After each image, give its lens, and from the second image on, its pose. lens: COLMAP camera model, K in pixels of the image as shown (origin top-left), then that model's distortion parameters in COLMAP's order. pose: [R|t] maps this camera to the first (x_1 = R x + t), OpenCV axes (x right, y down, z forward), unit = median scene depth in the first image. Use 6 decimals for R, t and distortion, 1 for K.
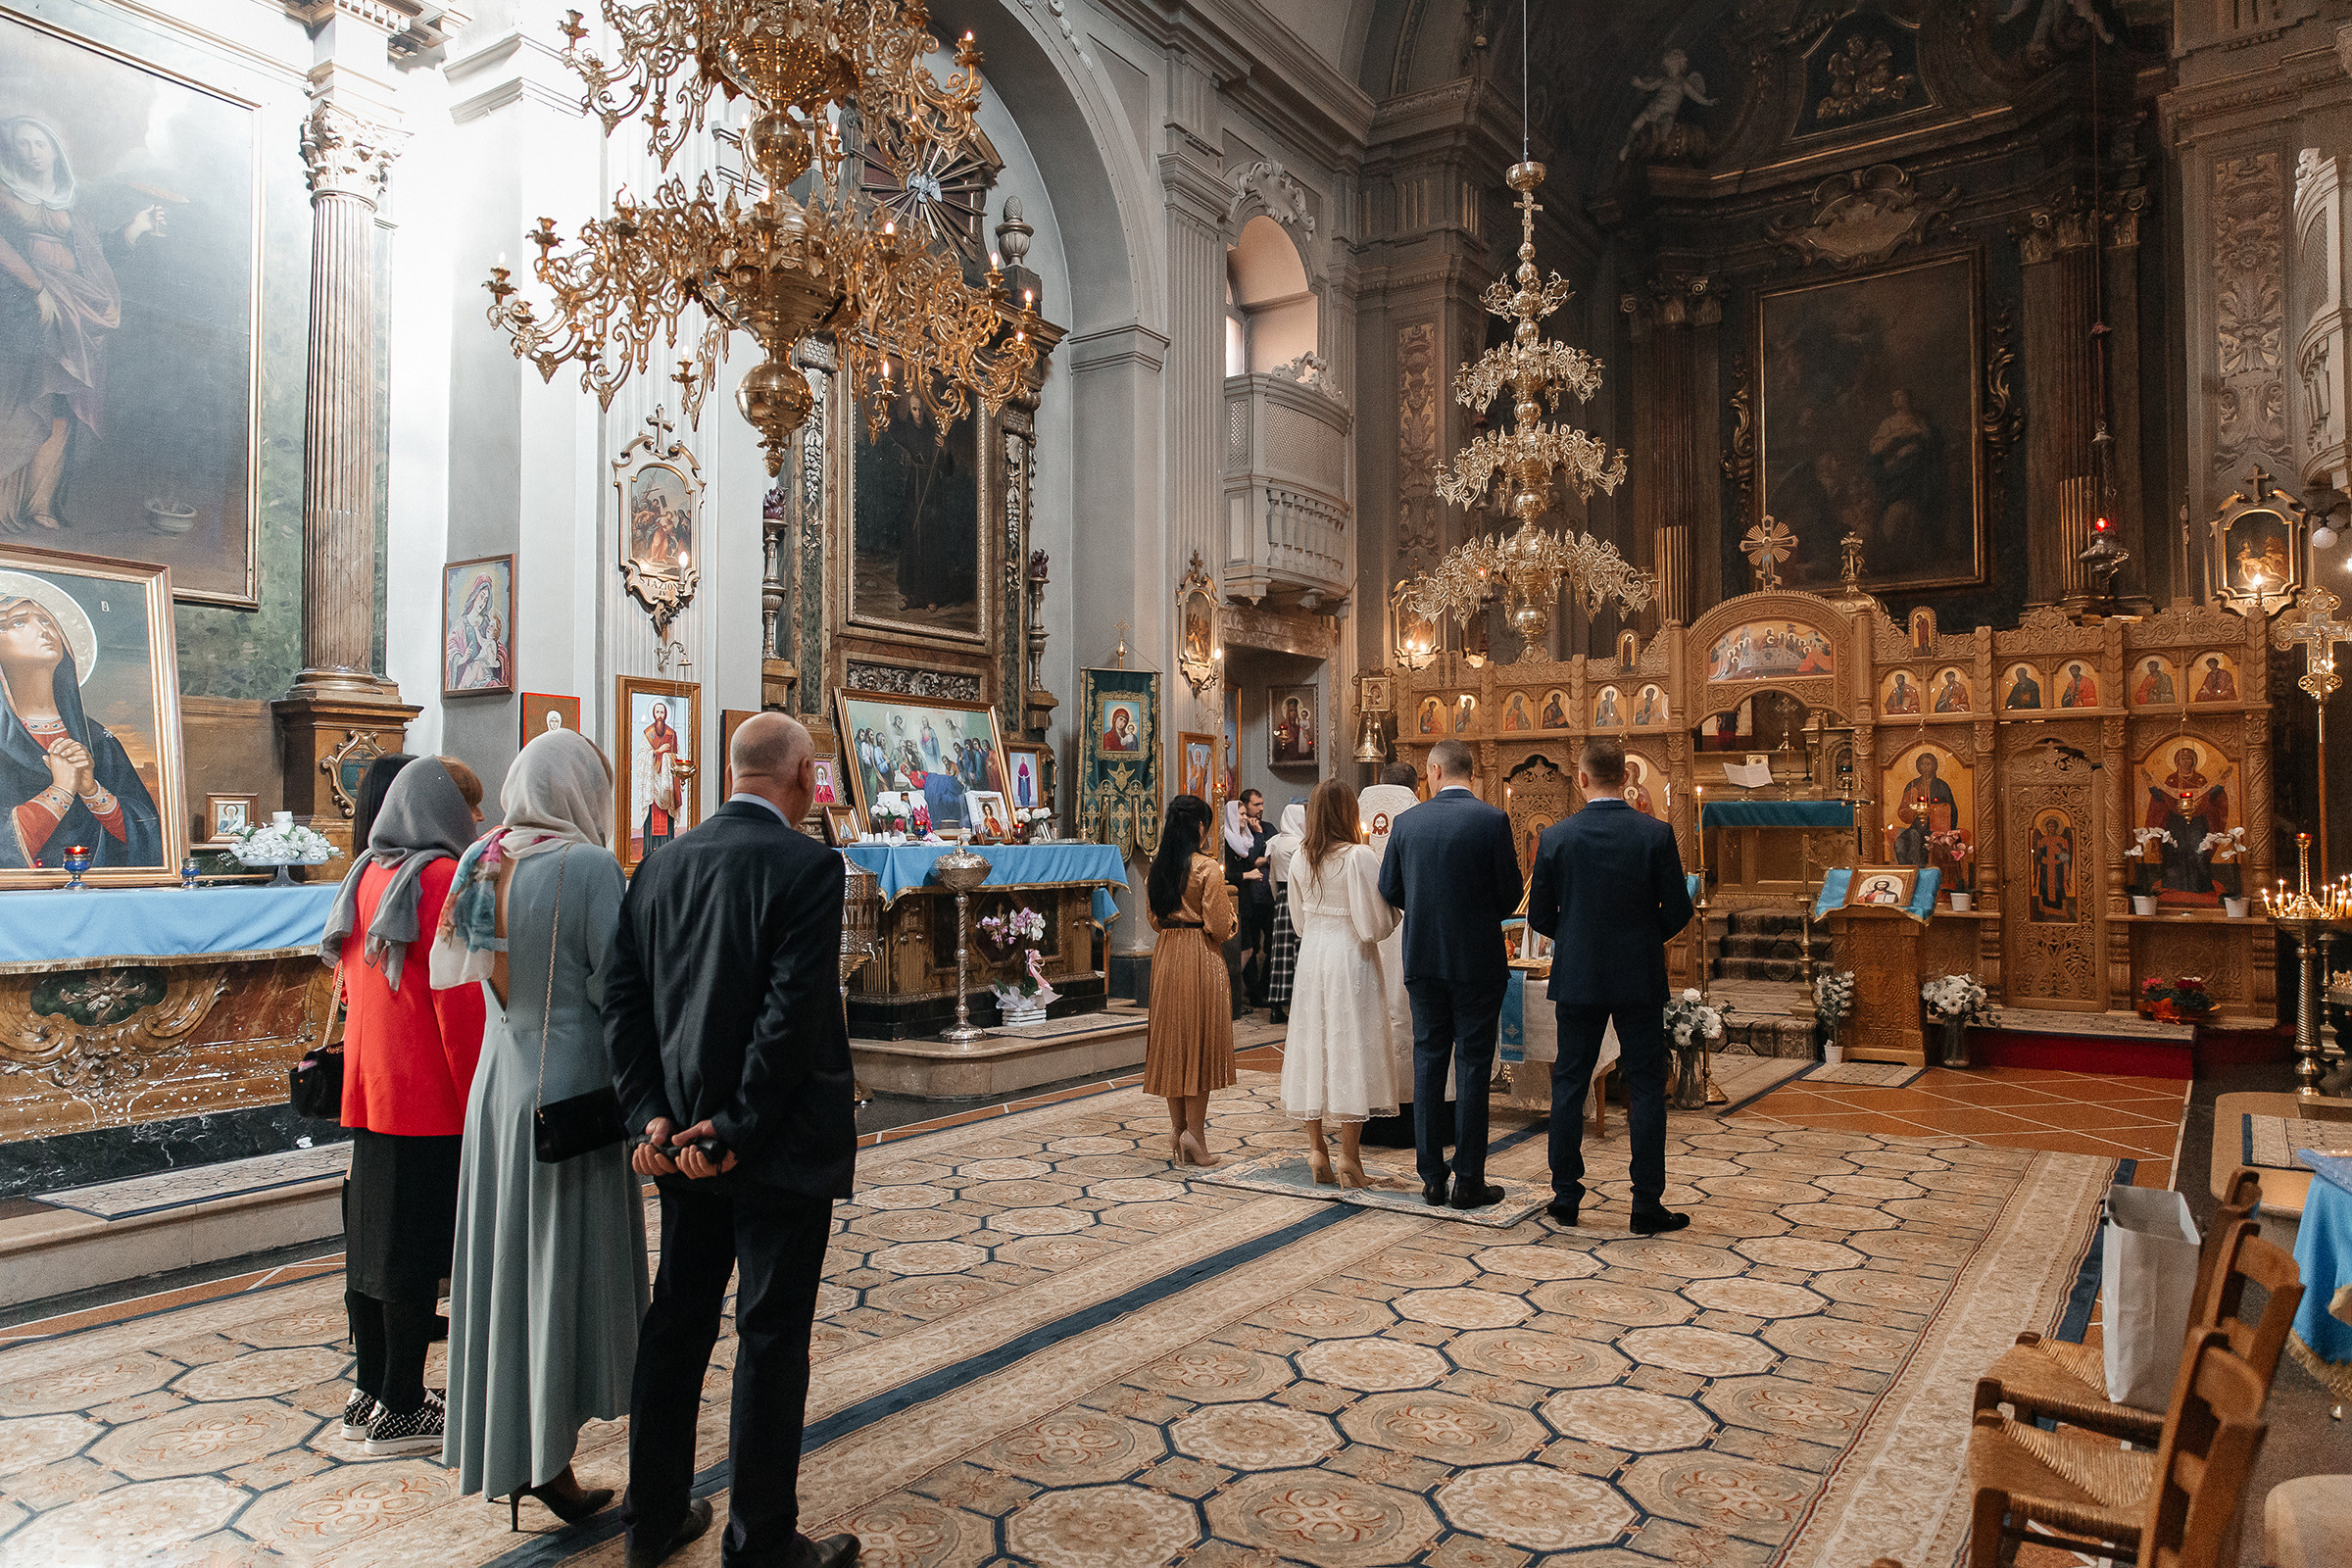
lens RADIAL K [[1587.2, 0, 1169.4], [0, 1587.2, 788.3], [0, 0, 1]] dist [0.008729, 0.002304]
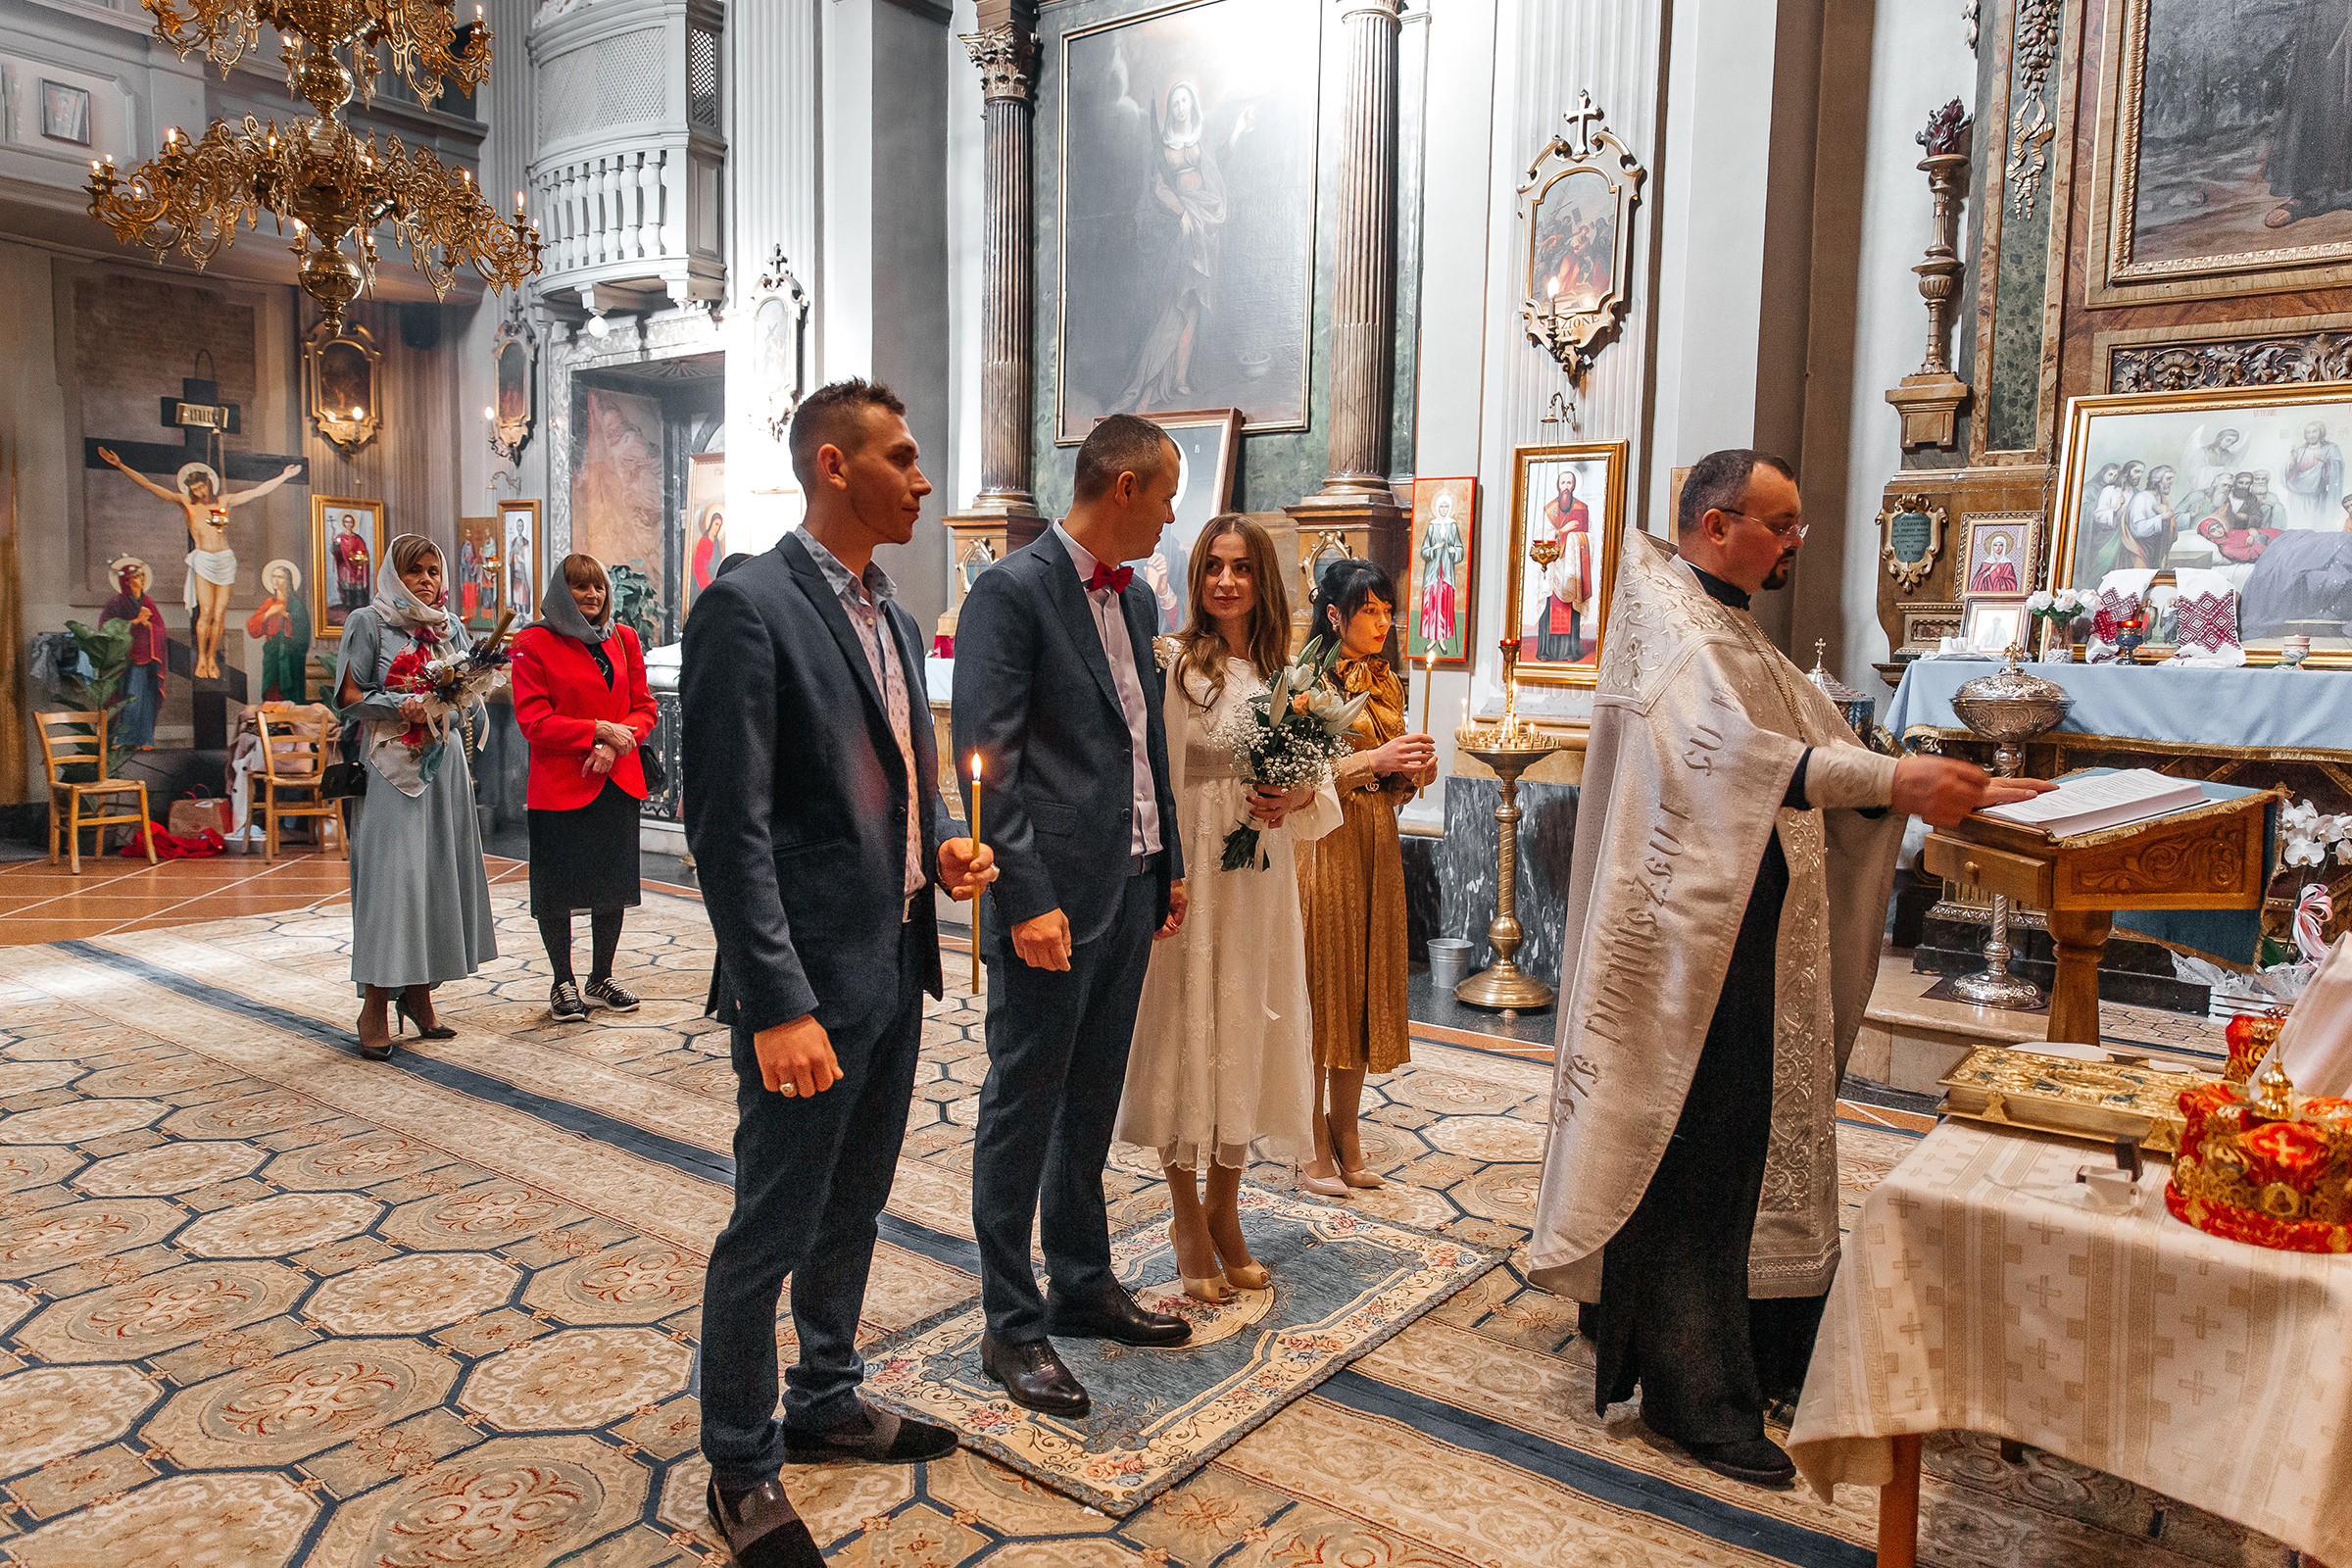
lens RADIAL K [[1587.2, 0, 1169.9], [0, 1587.2, 771.4], [0, 0, 1]] dist [0.008729, 0.002304]
pose [[-0.050453, 0.088897, -0.994762, 0.519354], [0.007254, 0.996037, 0.088643, 0.026195], [0.998700, -0.002744, -0.050898, 0.845720]]
